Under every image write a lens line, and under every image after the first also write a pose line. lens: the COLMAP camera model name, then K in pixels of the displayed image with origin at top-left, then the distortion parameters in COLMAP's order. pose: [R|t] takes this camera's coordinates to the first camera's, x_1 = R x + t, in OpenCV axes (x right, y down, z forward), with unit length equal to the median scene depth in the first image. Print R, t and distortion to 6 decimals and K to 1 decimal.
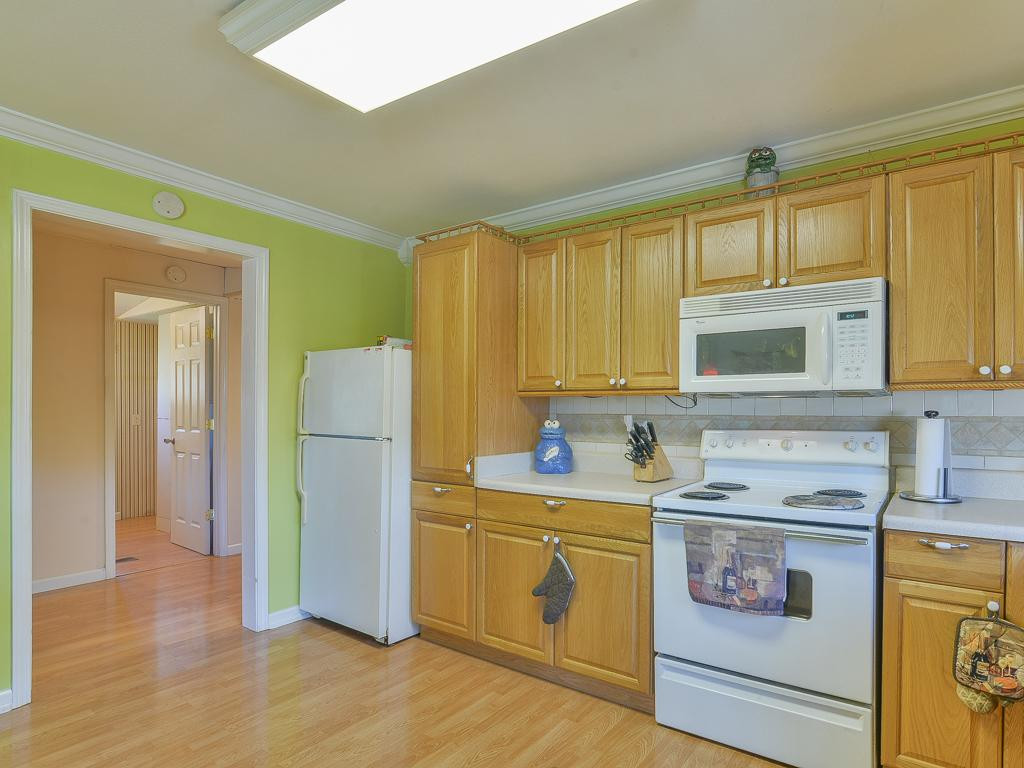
lens RADIAL K [[576.2, 0, 545.5], [0, 576.2, 414.1], [0, 0, 1]] dist [-0.017293, 0.000680]
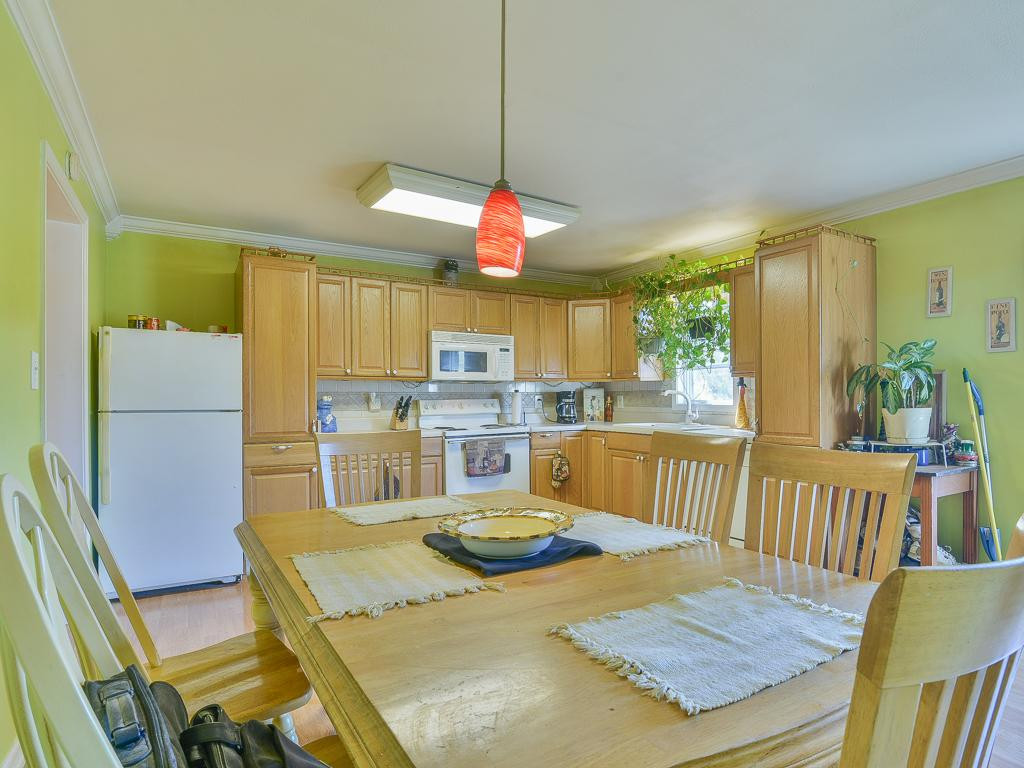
lens RADIAL K [[576.2, 0, 545.5], [0, 576.2, 414.1], [0, 0, 1]] dist [-0.017293, 0.000680]
pose [[0.382861, -0.029129, 0.923347, -1.412324], [0.011491, 0.999576, 0.026769, 0.030414], [-0.923735, 0.000361, 0.383033, -0.082203]]
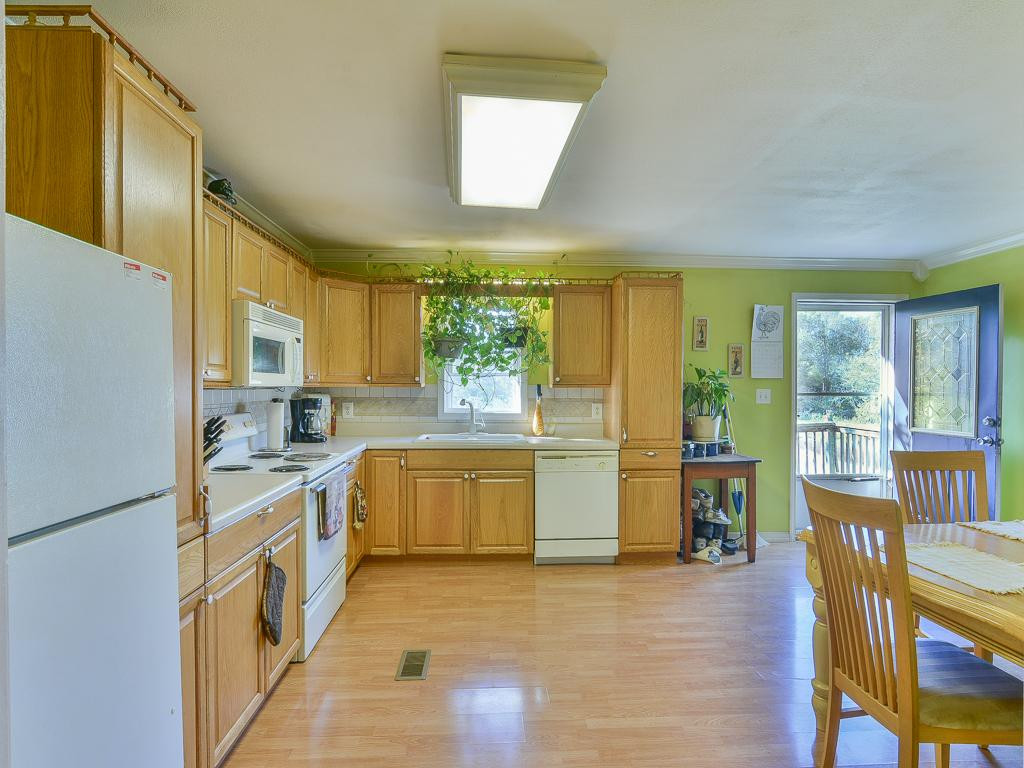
lens RADIAL K [[577.9, 0, 509.0], [0, 577.9, 397.5], [0, 0, 1]] dist [0.001135, 0.000316]
pose [[-0.611992, -0.020145, 0.790607, -0.954743], [0.000424, 0.999667, 0.025800, -0.045328], [-0.790864, 0.016125, -0.611780, 1.299277]]
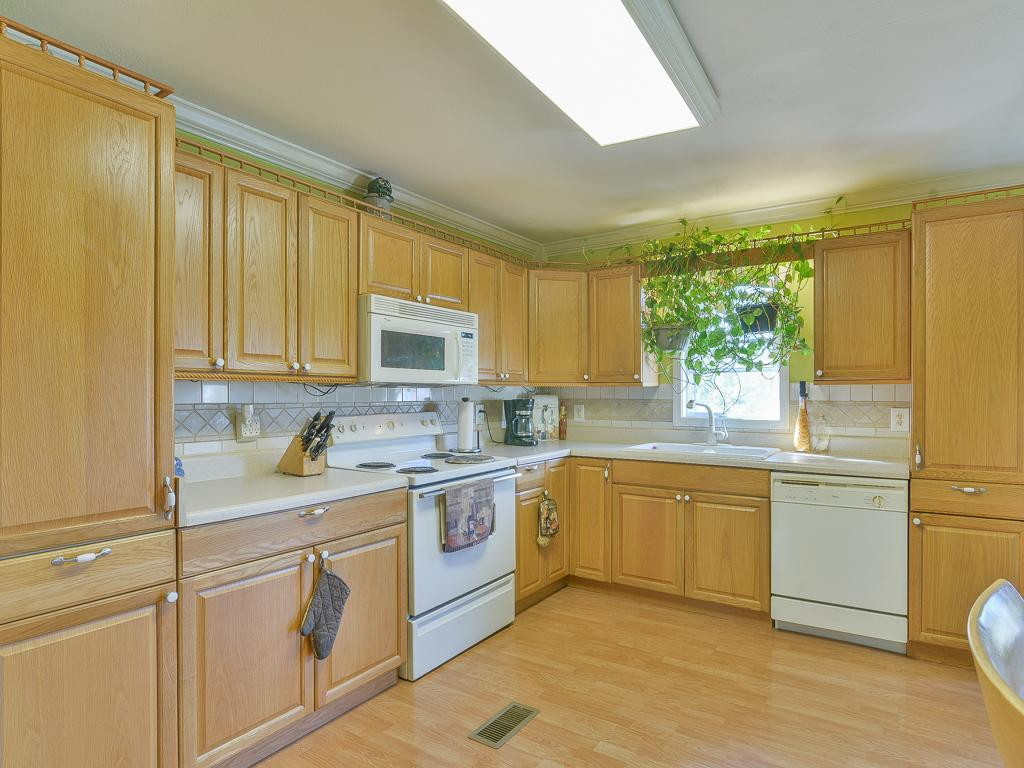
lens RADIAL K [[577.5, 0, 543.4], [0, 577.5, 401.5], [0, 0, 1]] dist [-0.001750, -0.000054]
pose [[-0.054328, -0.013809, 0.998428, -0.861158], [0.006107, 0.999881, 0.014161, -0.014390], [-0.998504, 0.006867, -0.054237, 0.749236]]
